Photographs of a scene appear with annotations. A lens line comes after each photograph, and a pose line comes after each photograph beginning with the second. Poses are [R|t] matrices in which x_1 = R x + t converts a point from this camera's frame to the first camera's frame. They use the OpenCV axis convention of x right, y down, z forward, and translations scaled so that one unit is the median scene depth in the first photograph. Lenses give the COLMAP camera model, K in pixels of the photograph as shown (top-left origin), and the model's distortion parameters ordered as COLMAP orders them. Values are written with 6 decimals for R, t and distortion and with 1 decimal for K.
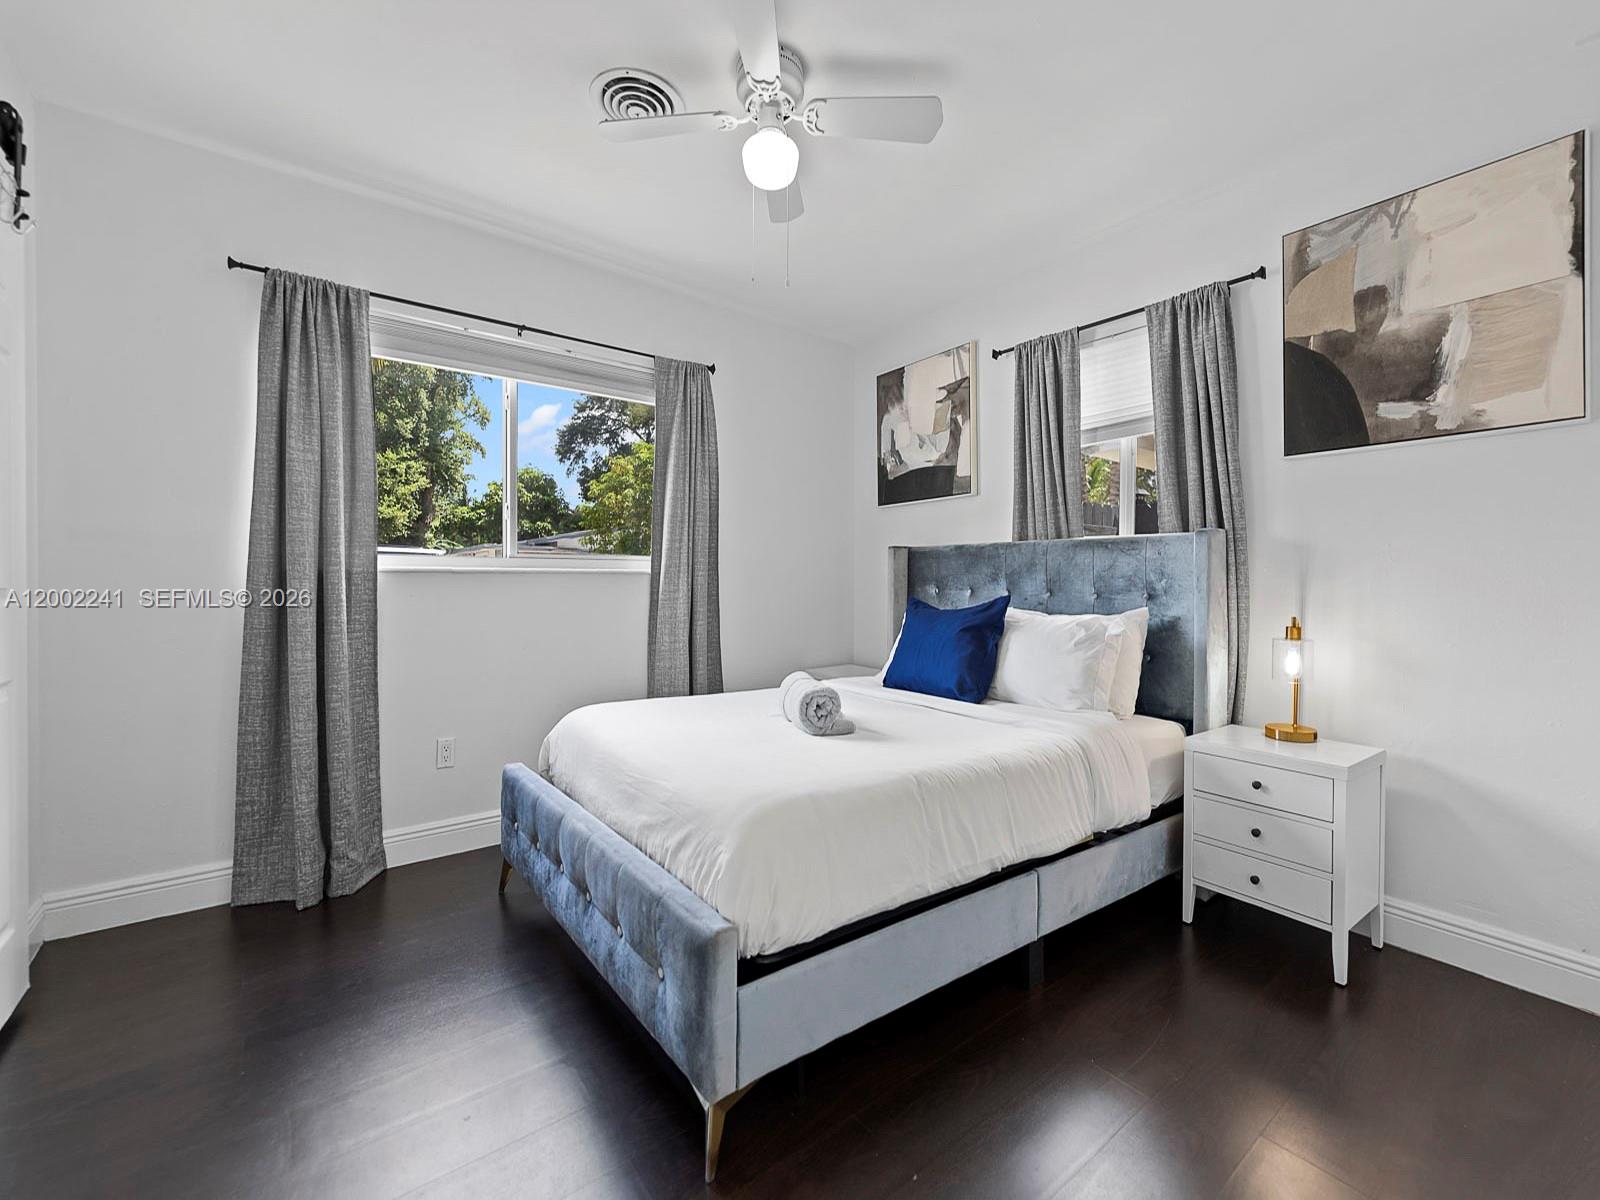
lens RADIAL K [[663.4, 0, 800.8], [0, 663.4, 586.9], [0, 0, 1]] dist [-0.000808, -0.001034]
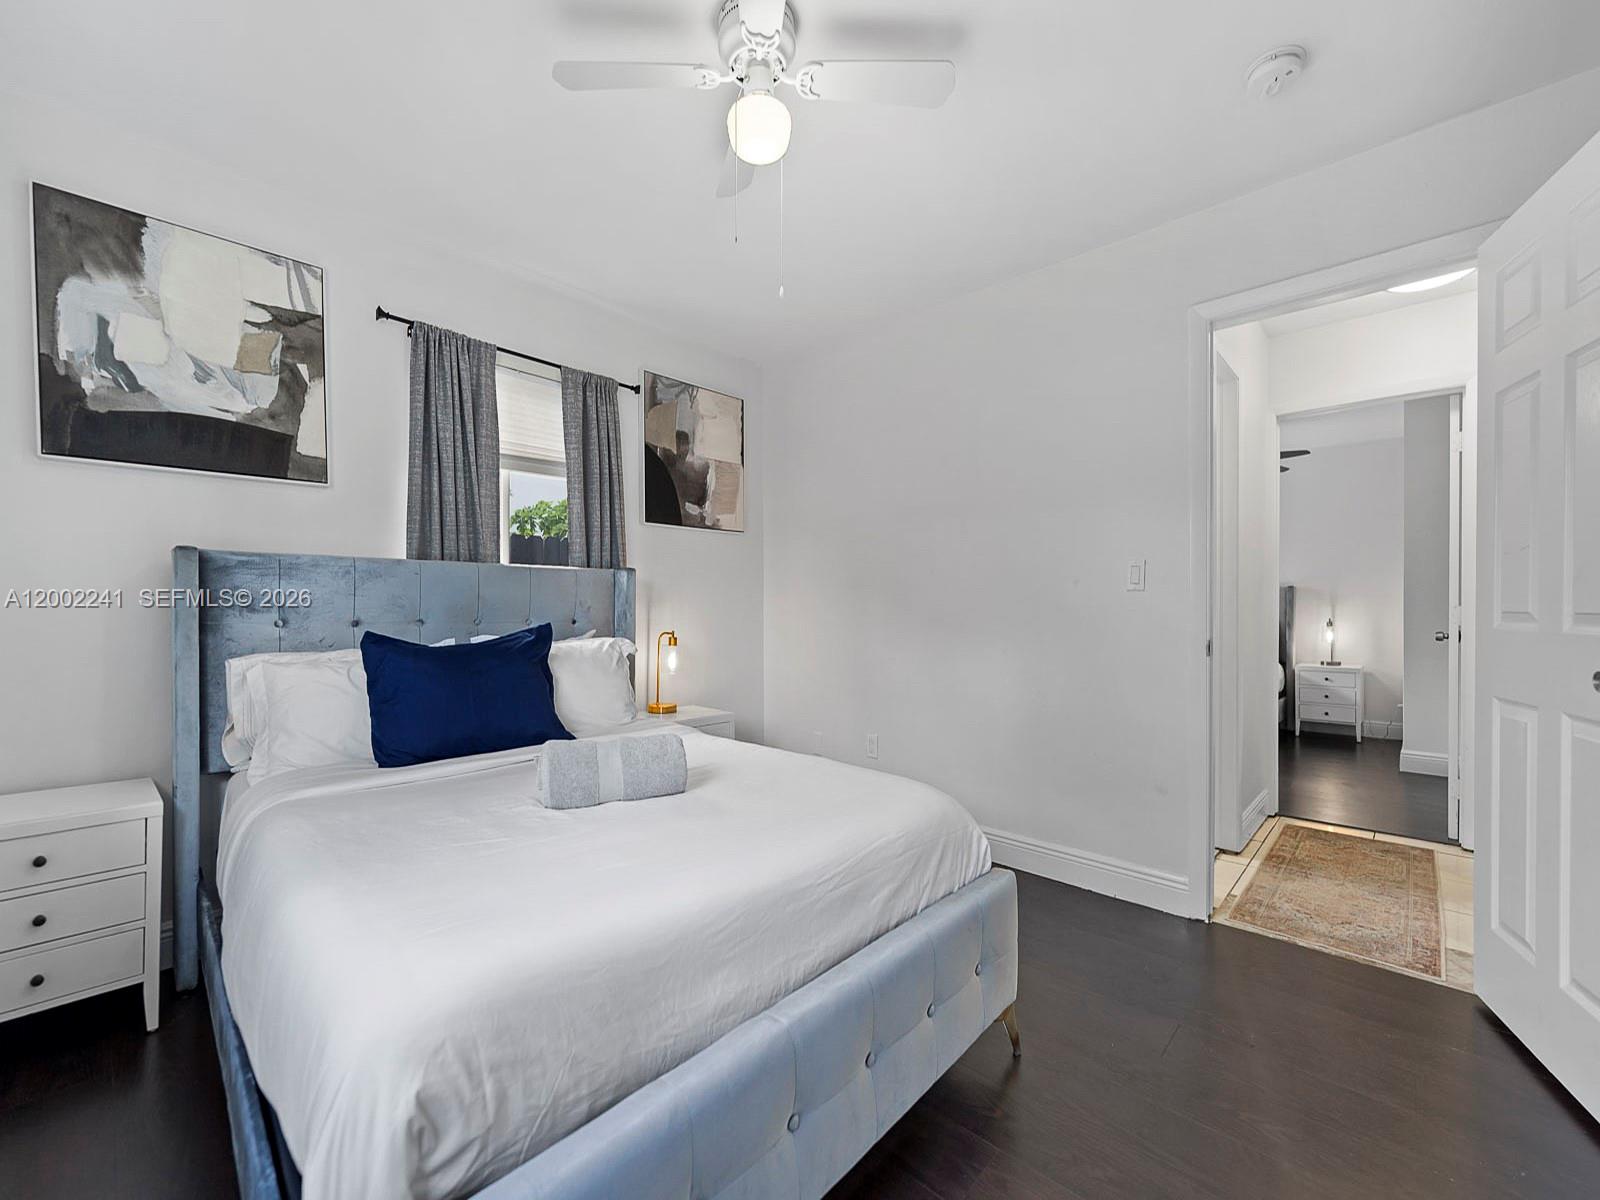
lens RADIAL K [[648.9, 0, 797.2], [0, 648.9, 614.3], [0, 0, 1]] dist [-0.002746, -0.000451]
pose [[-0.151799, -0.019118, 0.988226, -0.737205], [0.000806, 0.999810, 0.019466, -0.019964], [-0.988411, 0.003752, -0.151755, 0.877791]]
